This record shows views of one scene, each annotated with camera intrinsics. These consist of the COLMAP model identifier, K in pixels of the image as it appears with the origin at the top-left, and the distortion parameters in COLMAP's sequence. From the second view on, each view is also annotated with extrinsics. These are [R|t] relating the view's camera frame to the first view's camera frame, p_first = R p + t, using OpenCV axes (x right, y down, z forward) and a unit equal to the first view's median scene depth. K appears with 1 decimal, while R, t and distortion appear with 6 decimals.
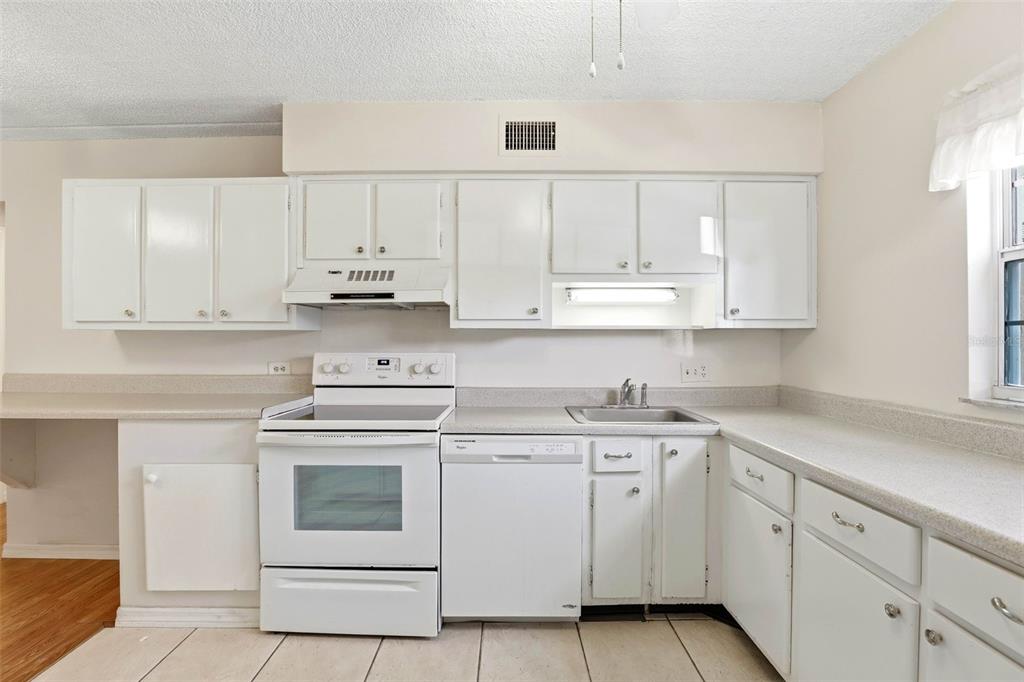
lens RADIAL K [[475.0, 0, 515.3], [0, 475.0, 341.4], [0, 0, 1]] dist [-0.030716, 0.001819]
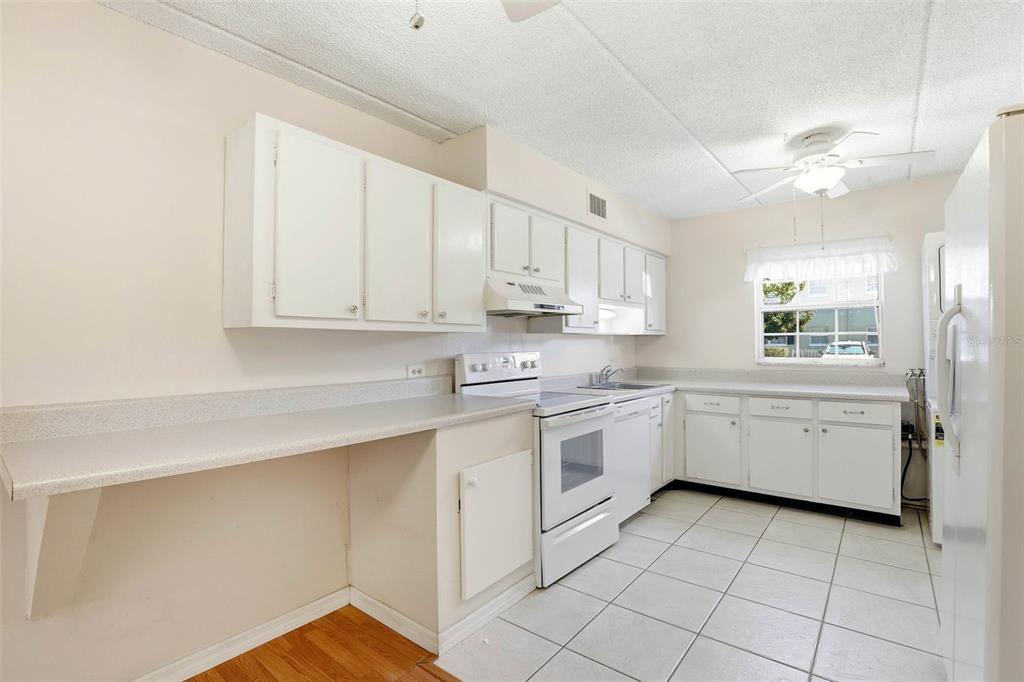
lens RADIAL K [[475.0, 0, 510.2], [0, 475.0, 337.8], [0, 0, 1]] dist [-0.030716, 0.001819]
pose [[0.633232, 0.004108, 0.773951, -1.307020], [0.007735, 0.999902, -0.011636, 0.001395], [-0.773923, 0.013355, 0.633138, 0.259120]]
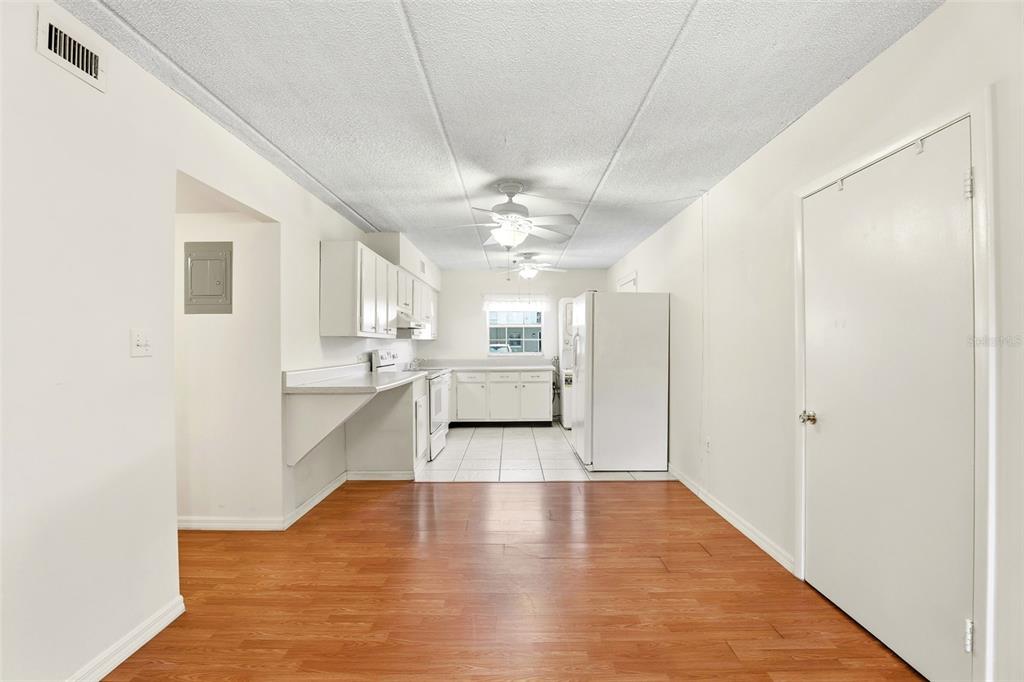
lens RADIAL K [[475.0, 0, 509.9], [0, 475.0, 340.3], [0, 0, 1]] dist [-0.030716, 0.001819]
pose [[0.015763, 0.007517, 0.999848, -2.623857], [0.005810, 0.999954, -0.007609, 0.003462], [-0.999859, 0.005929, 0.015718, 0.460174]]
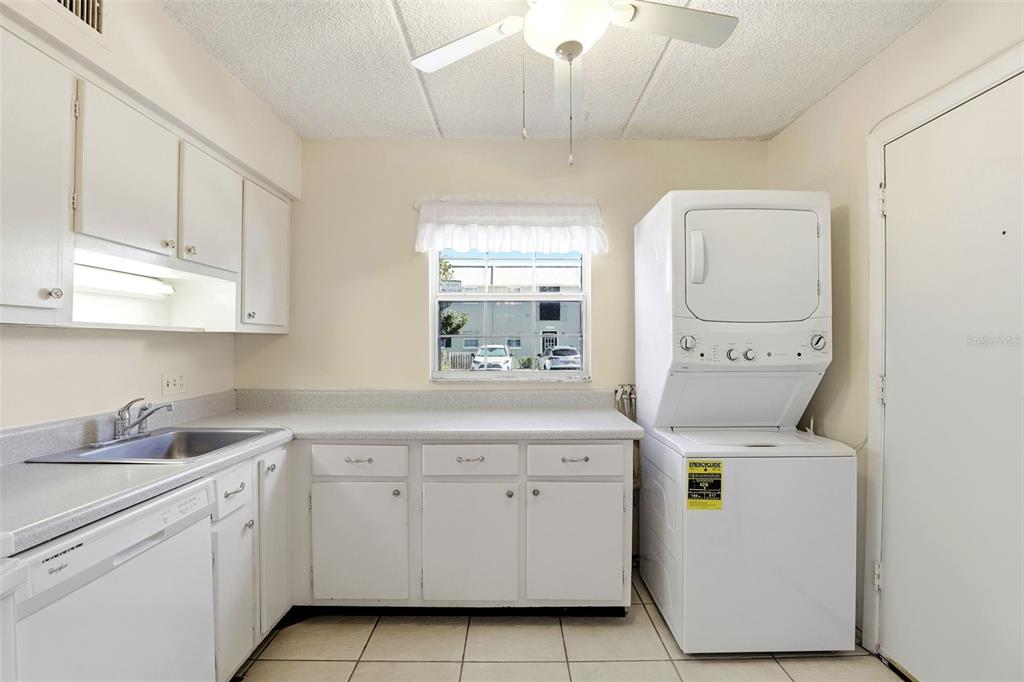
lens RADIAL K [[475.0, 0, 513.8], [0, 475.0, 342.4], [0, 0, 1]] dist [-0.030716, 0.001819]
pose [[0.002329, 0.002861, 0.999993, -0.500592], [-0.000428, 0.999996, -0.002860, -0.004974], [-0.999997, -0.000421, 0.002330, 0.461185]]
